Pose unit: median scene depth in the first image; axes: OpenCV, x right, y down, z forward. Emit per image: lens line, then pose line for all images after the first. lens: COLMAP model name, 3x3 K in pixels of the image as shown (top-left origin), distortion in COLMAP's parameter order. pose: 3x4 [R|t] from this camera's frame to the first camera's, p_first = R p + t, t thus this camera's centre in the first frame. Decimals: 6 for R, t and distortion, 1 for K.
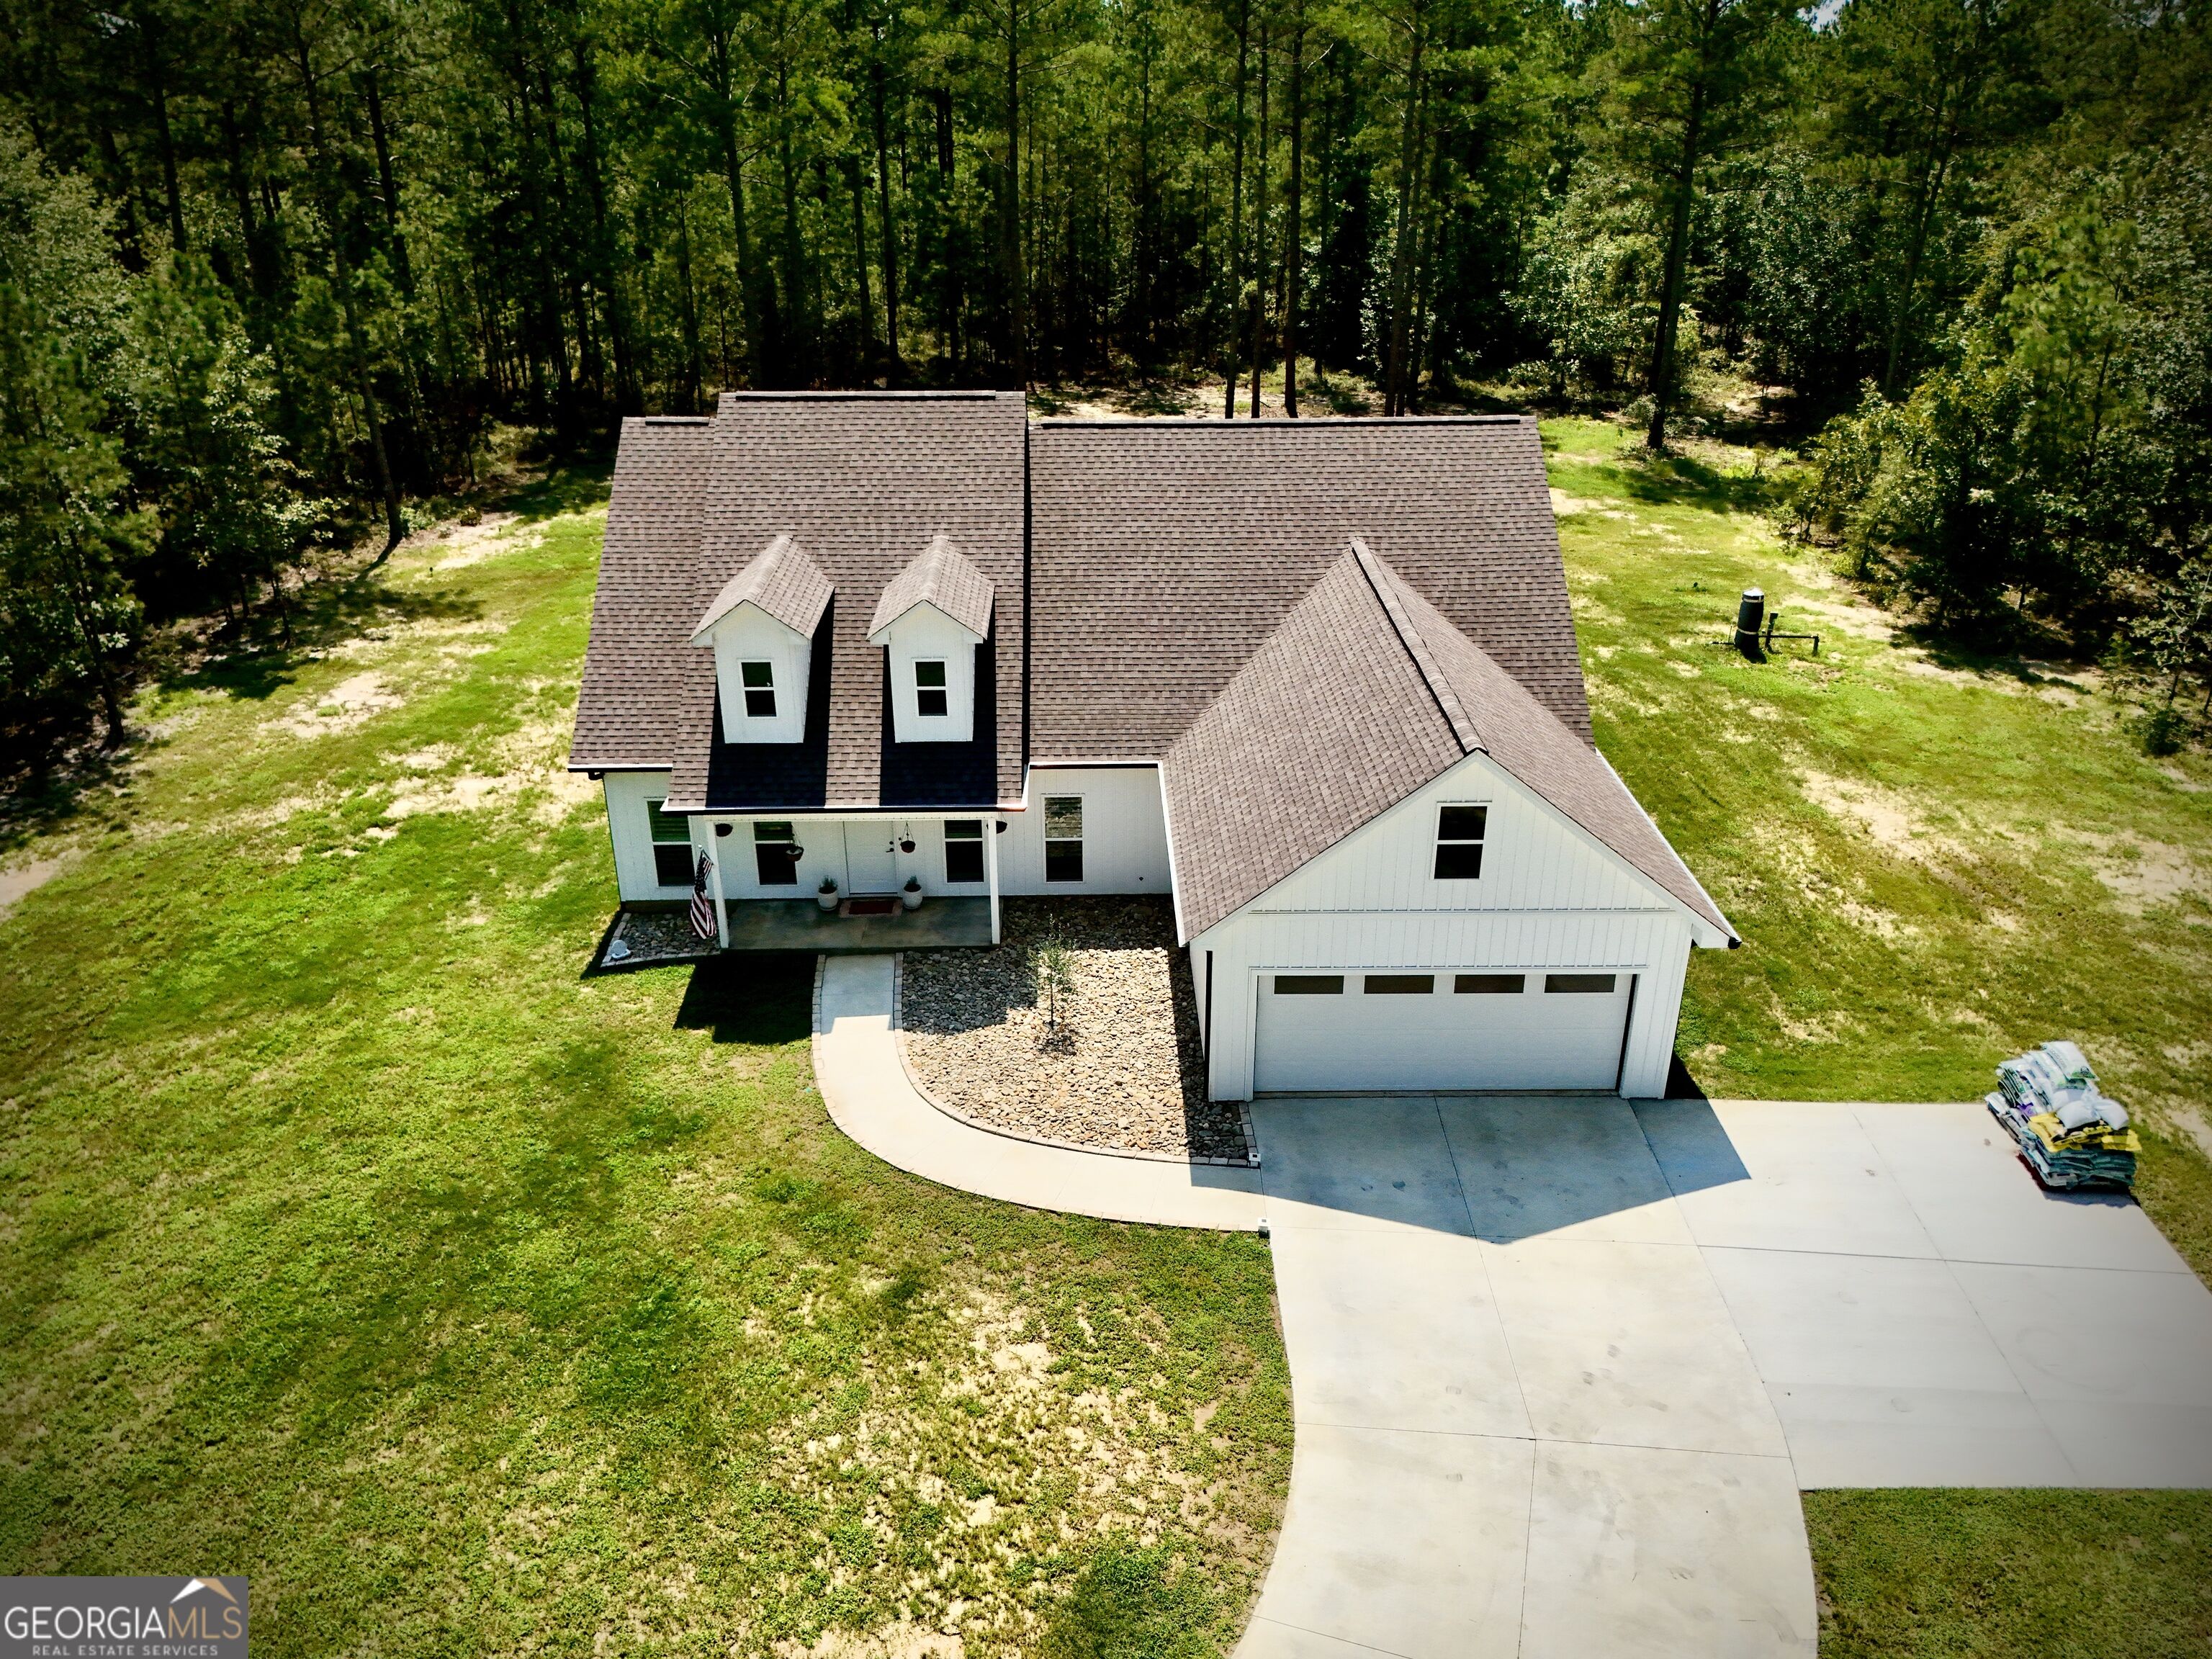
lens RADIAL K [[1638.0, 0, 1113.0], [0, 1638.0, 837.1], [0, 0, 1]] dist [0.057887, -0.052838]
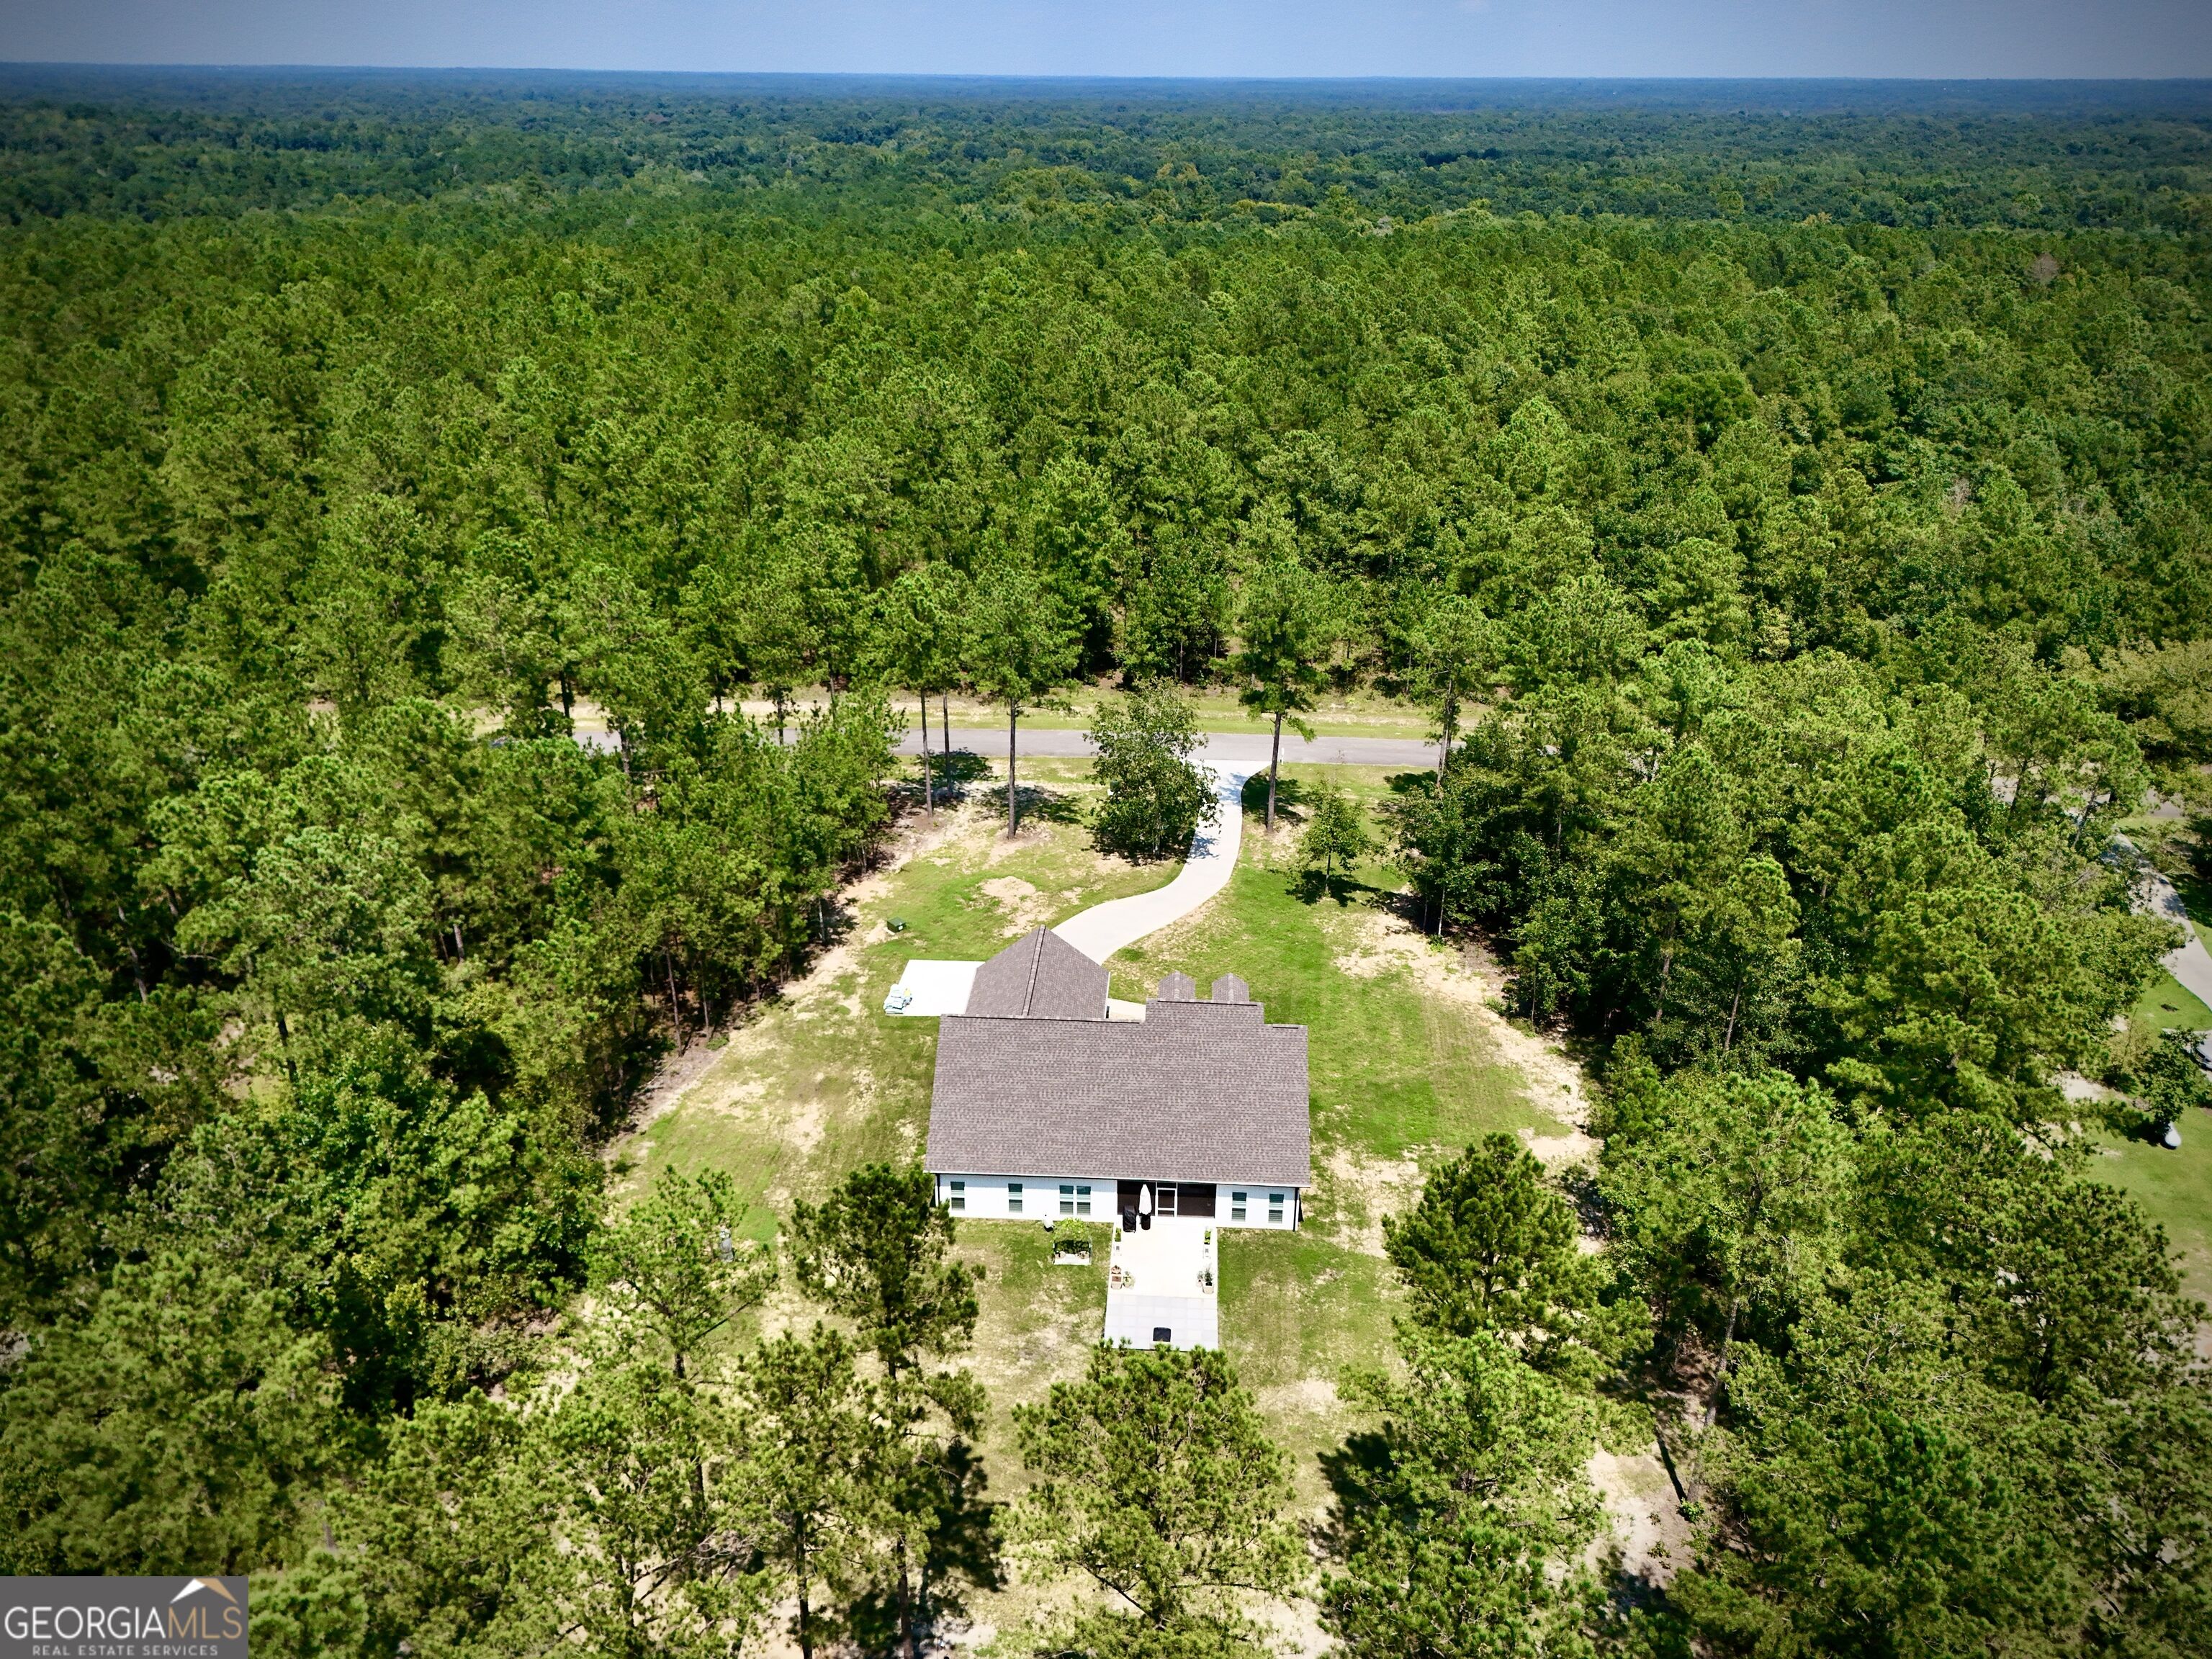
lens RADIAL K [[1638.0, 0, 1112.7], [0, 1638.0, 790.1], [0, 0, 1]] dist [0.057887, -0.052838]
pose [[-0.997385, -0.033133, 0.064230, -0.178017], [0.026061, 0.664058, 0.747227, -2.763470], [-0.067410, 0.746946, -0.661458, 2.817077]]
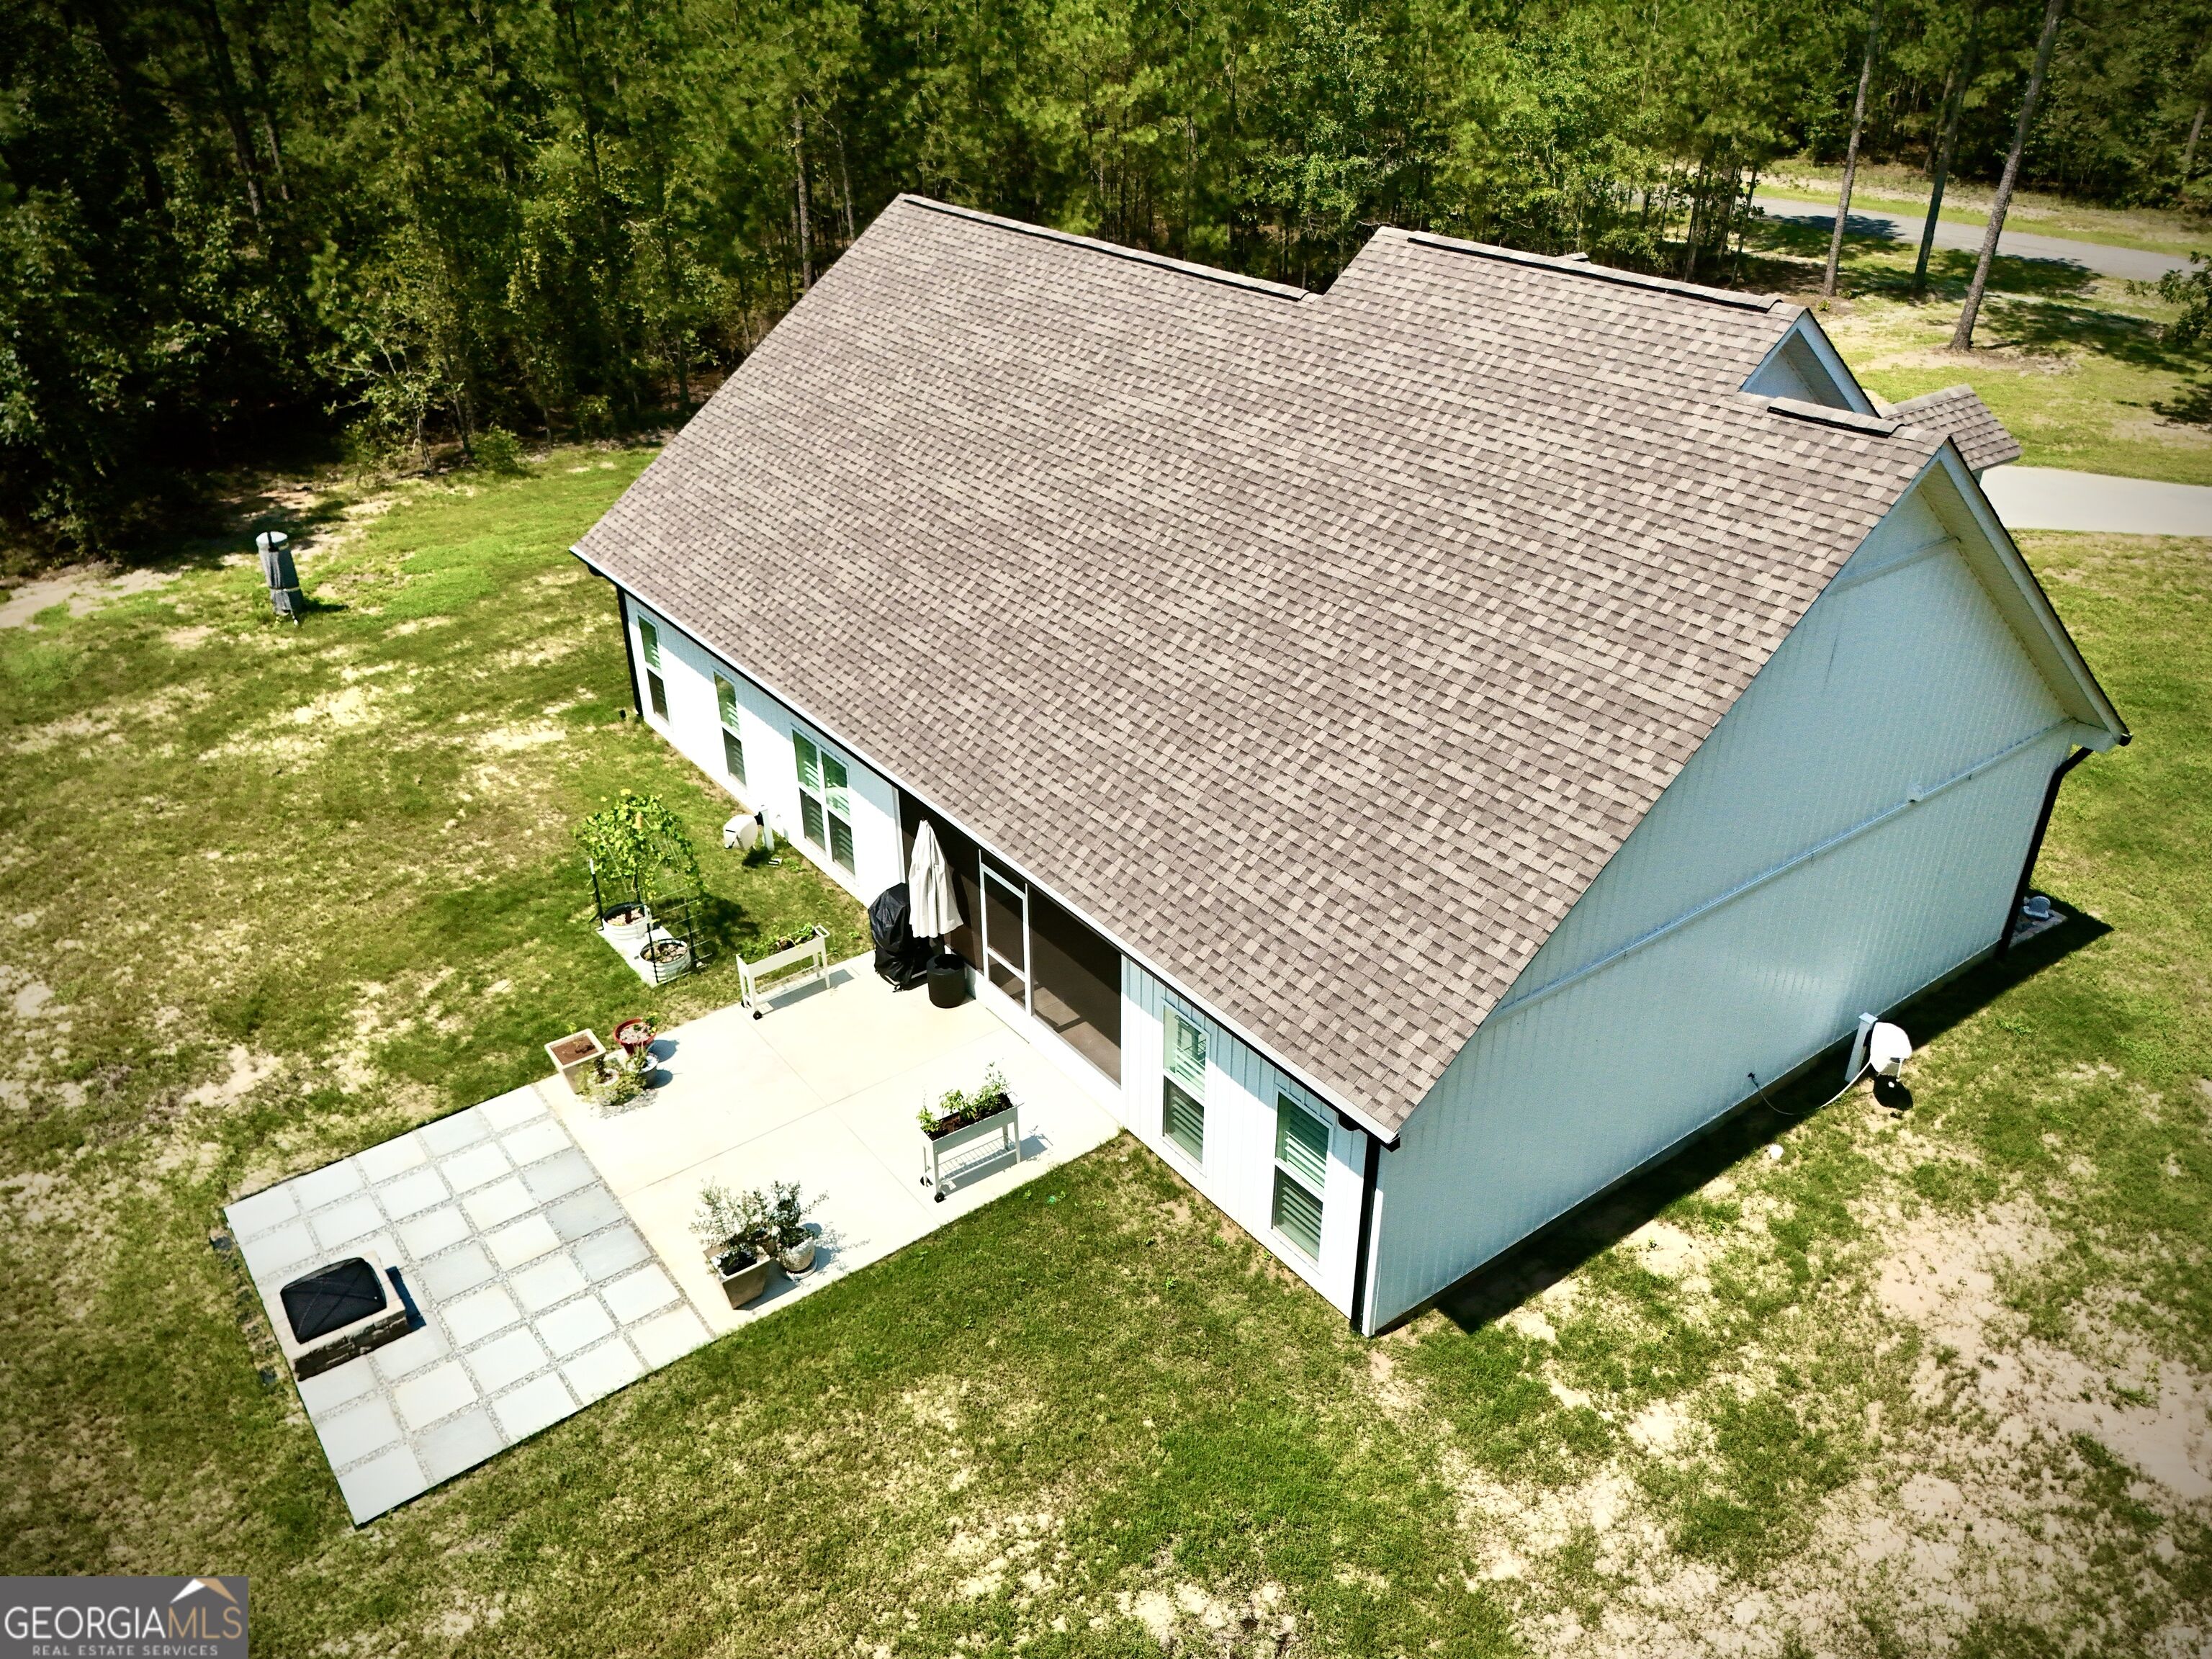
lens RADIAL K [[1638.0, 0, 1112.1], [0, 1638.0, 831.0], [0, 0, 1]] dist [0.057887, -0.052838]
pose [[-0.587425, -0.394613, 0.706549, -0.616261], [0.346424, 0.666414, 0.660214, -0.657059], [-0.731383, 0.632593, -0.254765, 1.587914]]
